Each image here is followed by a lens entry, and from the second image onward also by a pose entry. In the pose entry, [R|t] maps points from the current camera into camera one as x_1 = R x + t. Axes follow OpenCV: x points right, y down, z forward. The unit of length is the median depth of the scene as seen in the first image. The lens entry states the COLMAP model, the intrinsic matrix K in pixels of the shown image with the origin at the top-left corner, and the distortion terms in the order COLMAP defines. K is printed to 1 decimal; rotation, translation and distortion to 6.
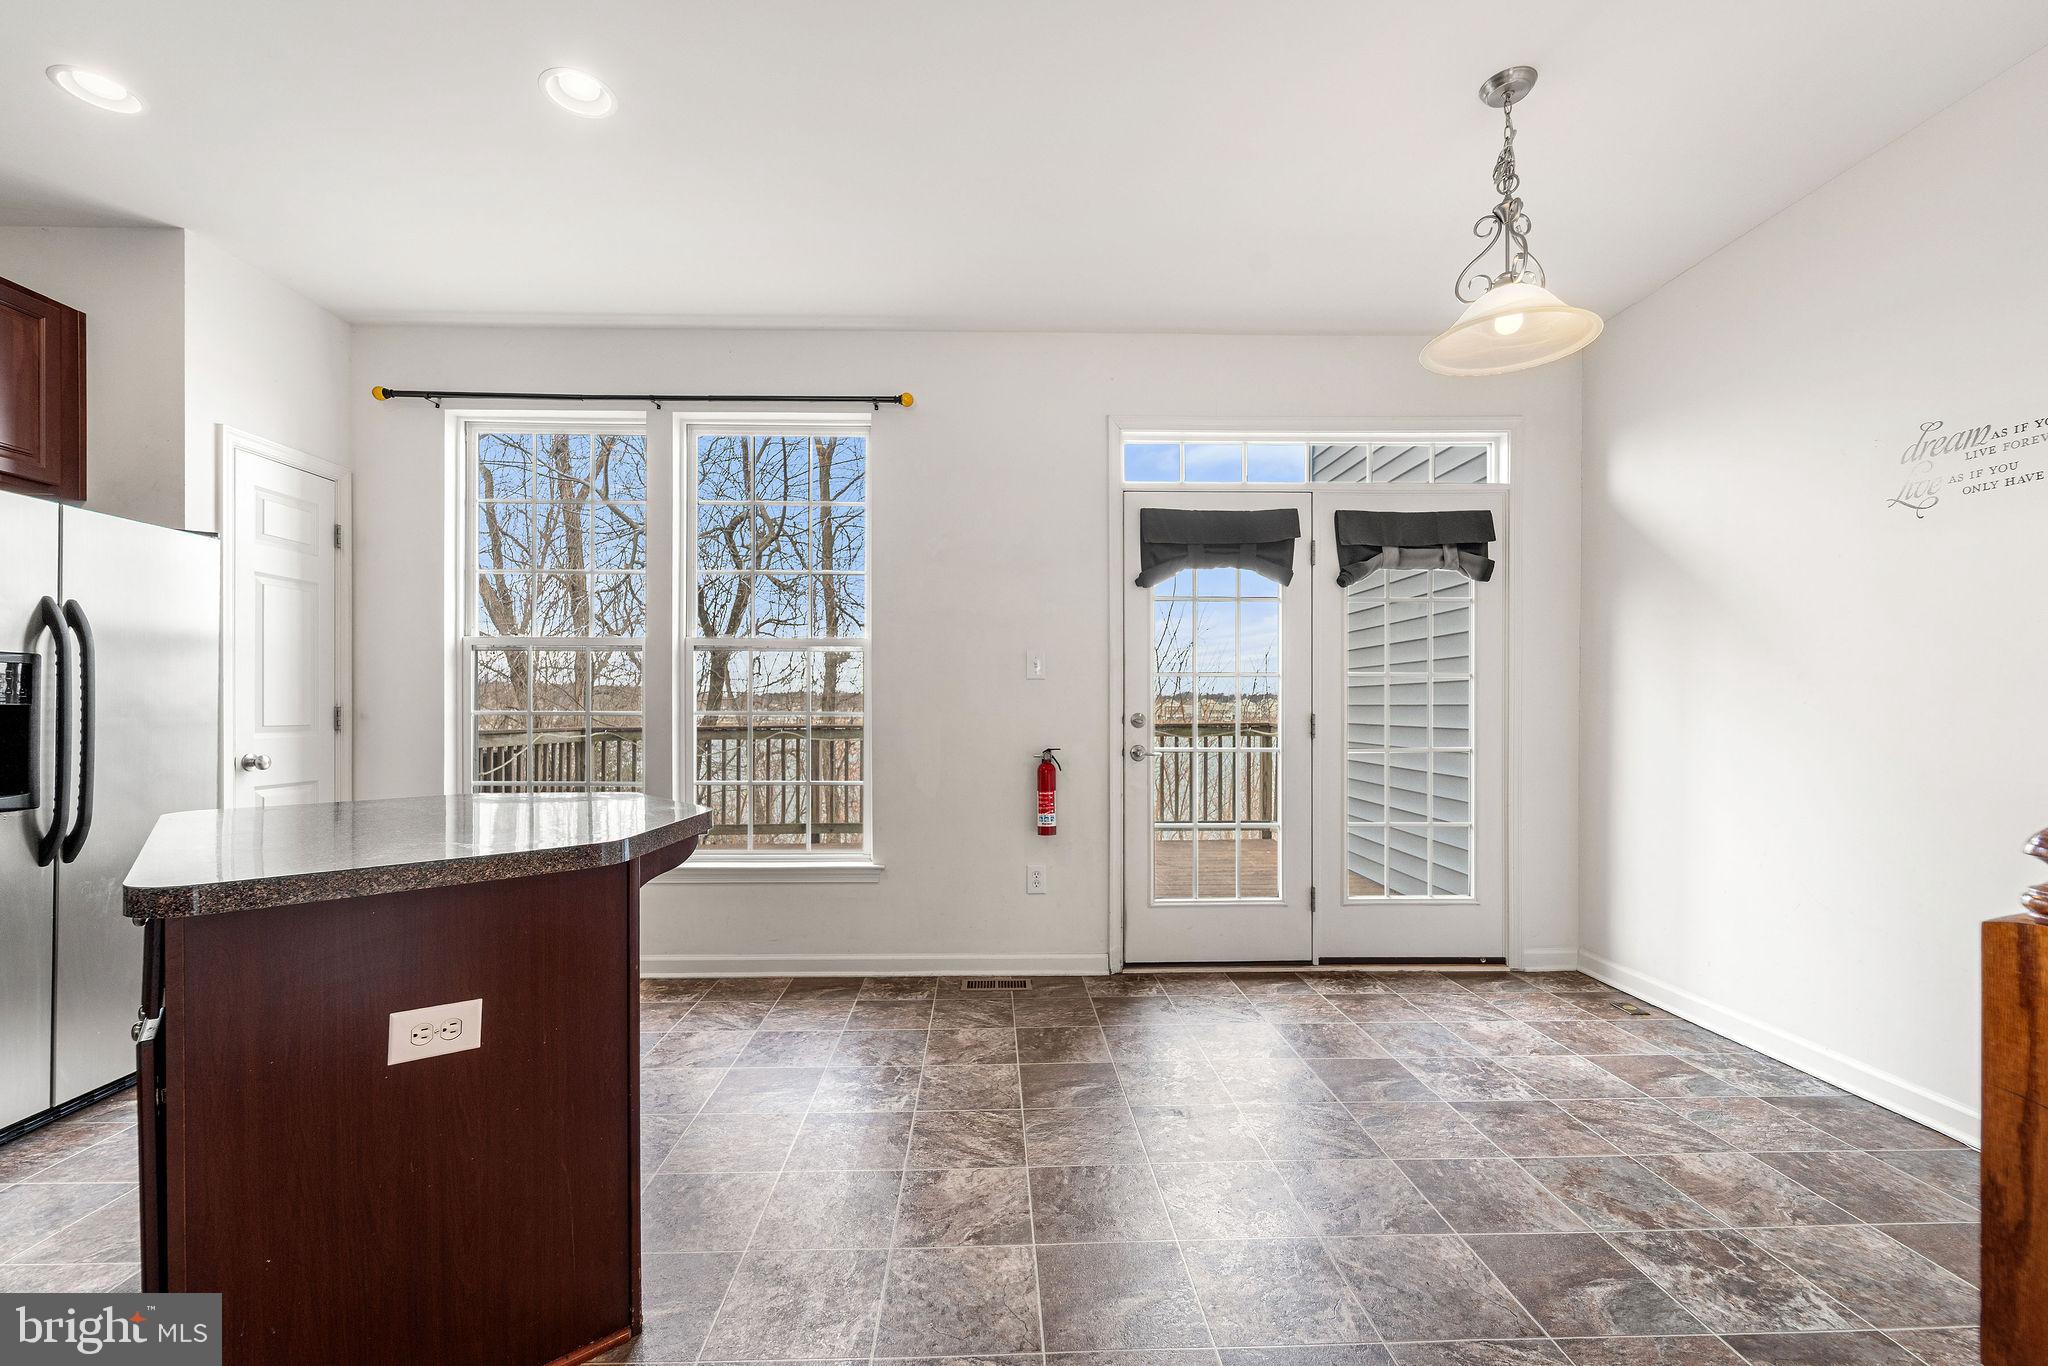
lens RADIAL K [[842.4, 0, 995.9], [0, 842.4, 709.2], [0, 0, 1]] dist [0.001831, -0.000622]
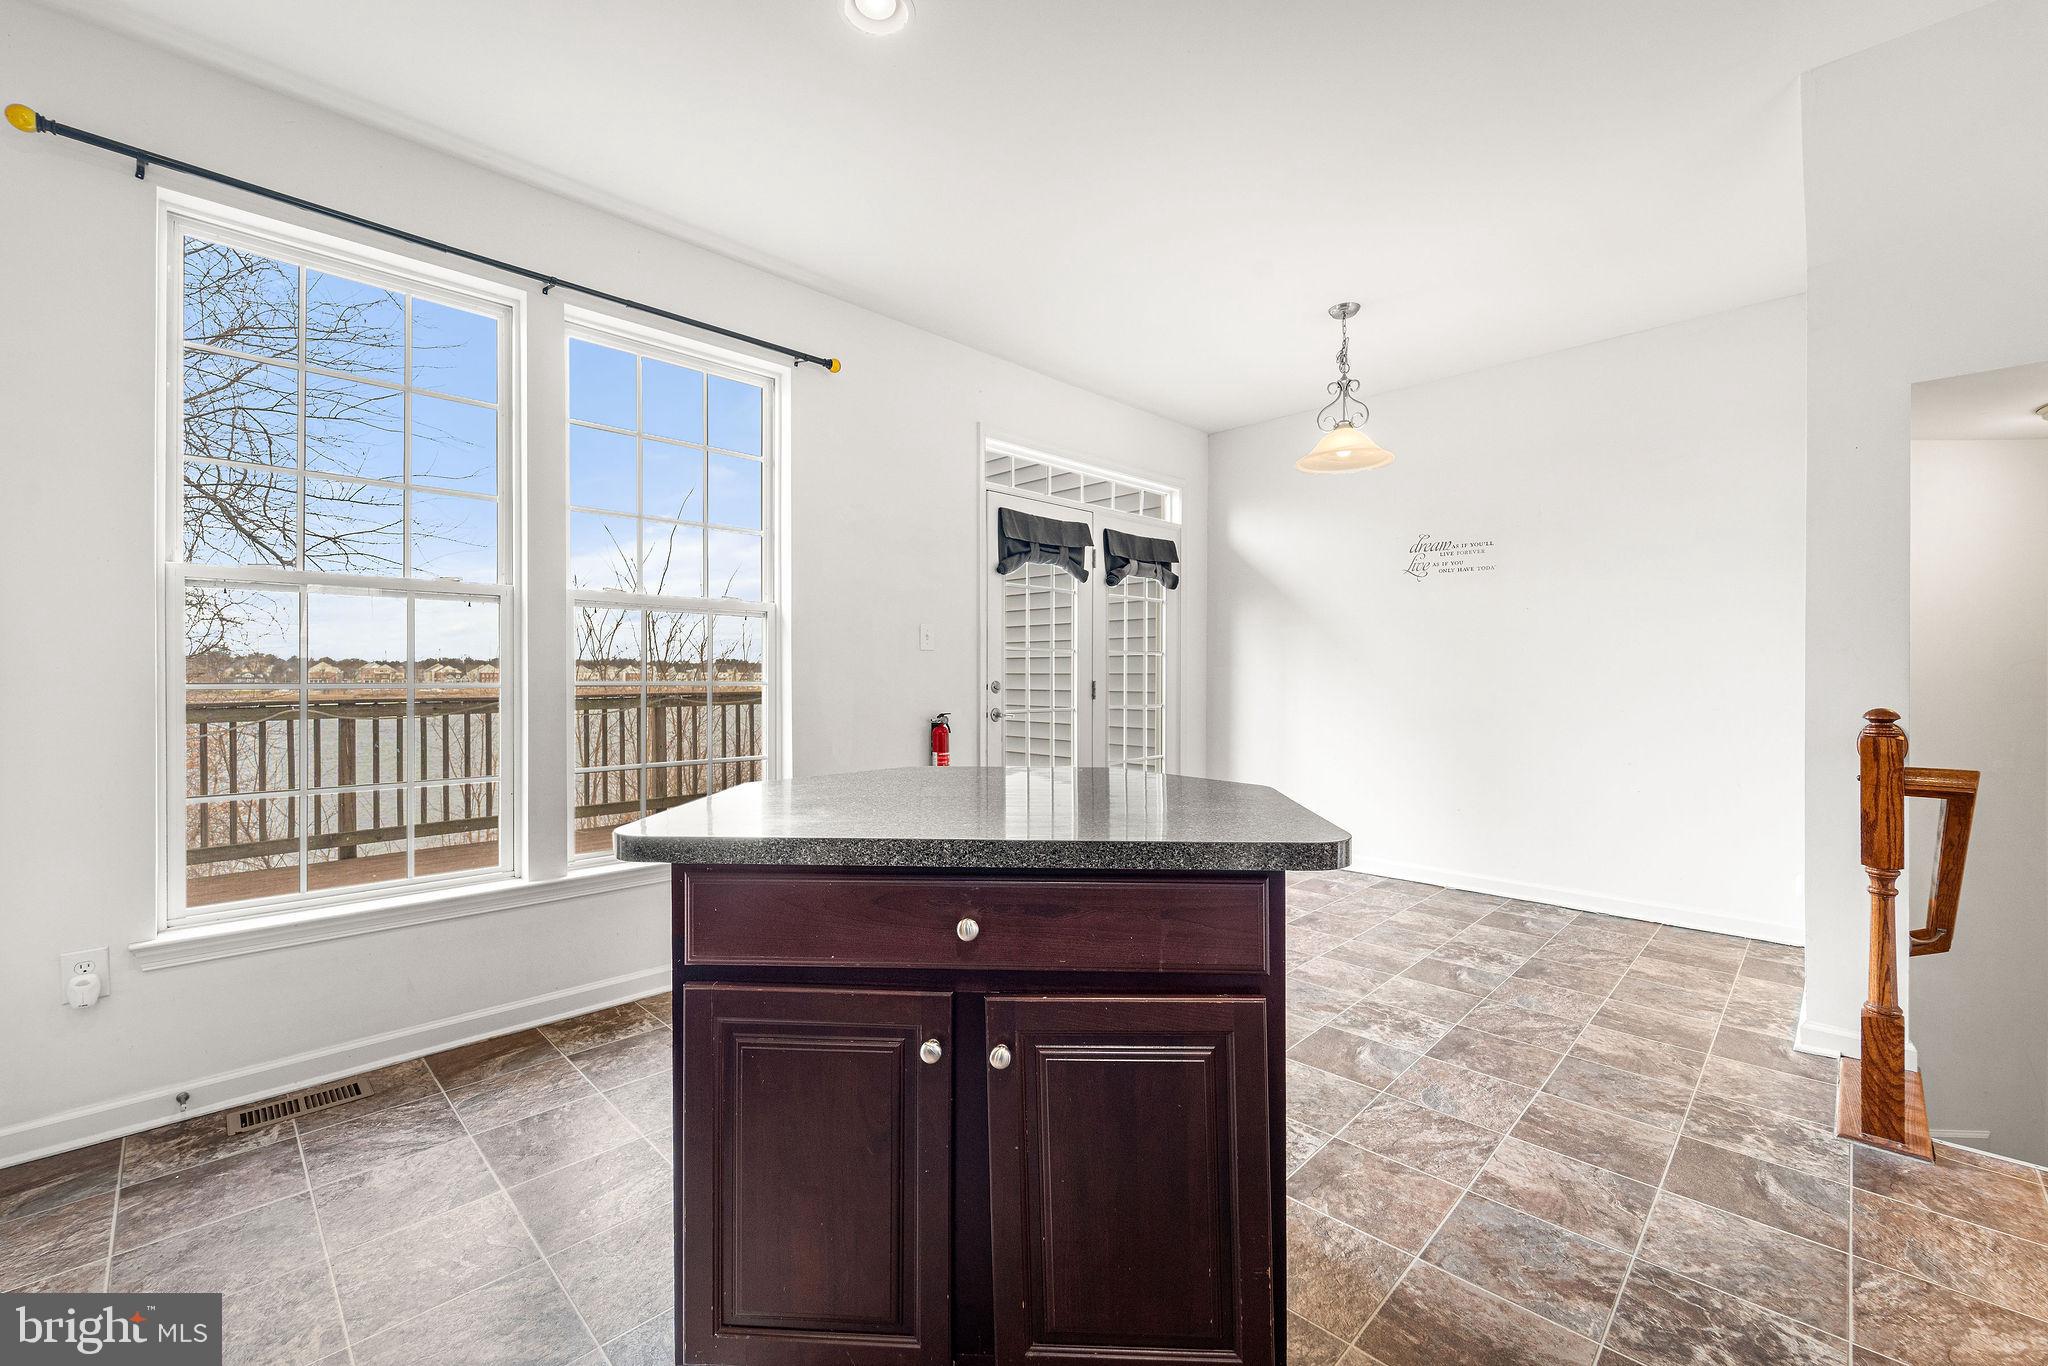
lens RADIAL K [[842.4, 0, 1011.3], [0, 842.4, 676.8], [0, 0, 1]] dist [0.001831, -0.000622]
pose [[0.724927, -0.001861, 0.688823, -0.625906], [0.002382, 0.999997, 0.000195, -0.001829], [-0.688822, 0.001500, 0.724929, 0.138794]]
